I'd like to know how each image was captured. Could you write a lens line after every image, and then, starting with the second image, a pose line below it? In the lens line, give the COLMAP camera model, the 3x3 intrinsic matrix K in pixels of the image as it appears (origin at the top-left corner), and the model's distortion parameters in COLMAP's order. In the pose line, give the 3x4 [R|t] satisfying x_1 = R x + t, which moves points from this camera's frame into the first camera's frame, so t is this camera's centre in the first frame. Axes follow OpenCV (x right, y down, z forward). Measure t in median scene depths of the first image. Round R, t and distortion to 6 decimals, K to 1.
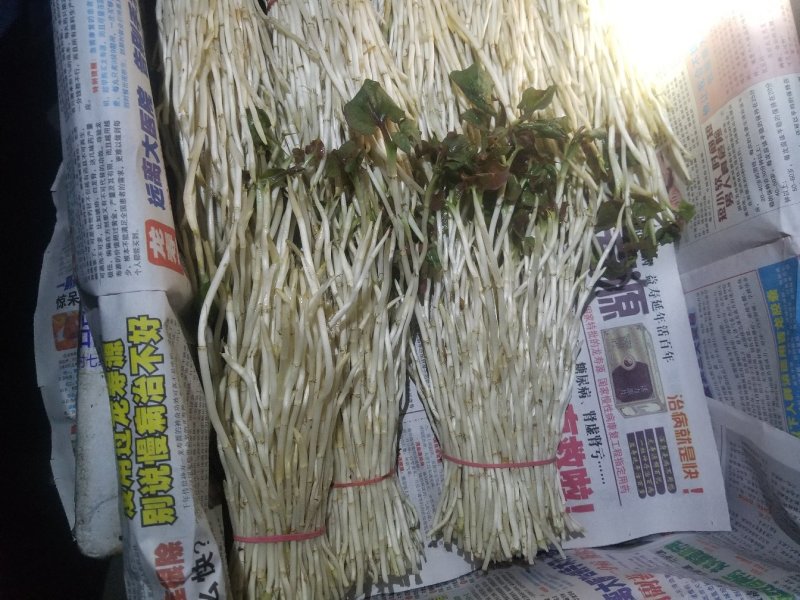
lens RADIAL K [[692.8, 0, 414.3], [0, 692.8, 331.7], [0, 0, 1]] dist [-0.016715, -0.031179]
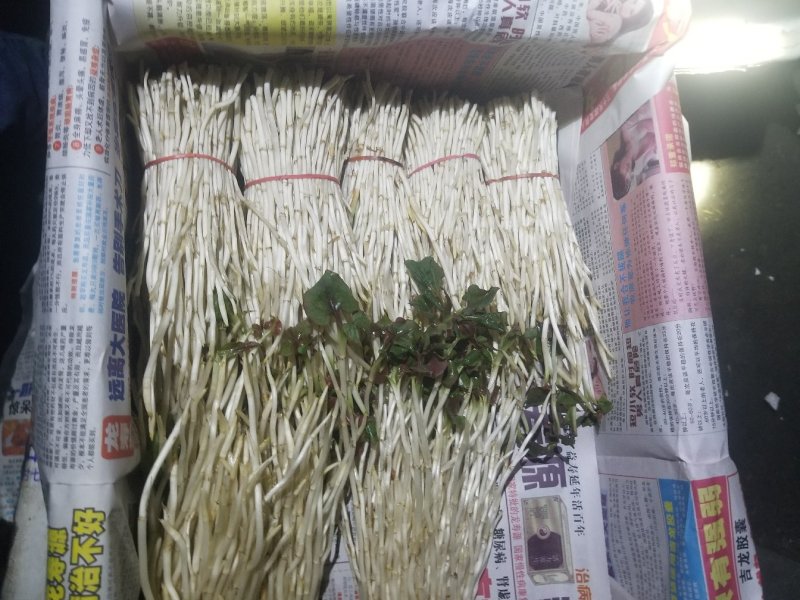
lens RADIAL K [[692.8, 0, 420.1], [0, 692.8, 305.8], [0, 0, 1]] dist [-0.016715, -0.031179]
pose [[0.992208, 0.109984, 0.058536, 0.018876], [-0.104399, 0.990348, -0.091167, -0.210701], [-0.067998, 0.084346, 0.994114, -0.099854]]
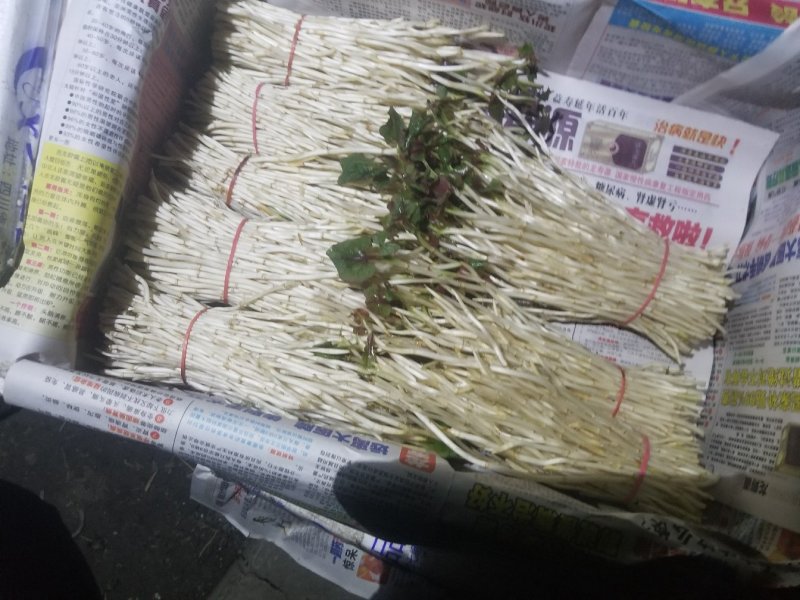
lens RADIAL K [[692.8, 0, 420.8], [0, 692.8, 317.8], [0, 0, 1]] dist [-0.016715, -0.031179]
pose [[0.418964, -0.907727, -0.022364, -0.072424], [0.906781, 0.416996, 0.062149, -0.230866], [-0.047088, -0.046318, 0.997816, -0.196122]]
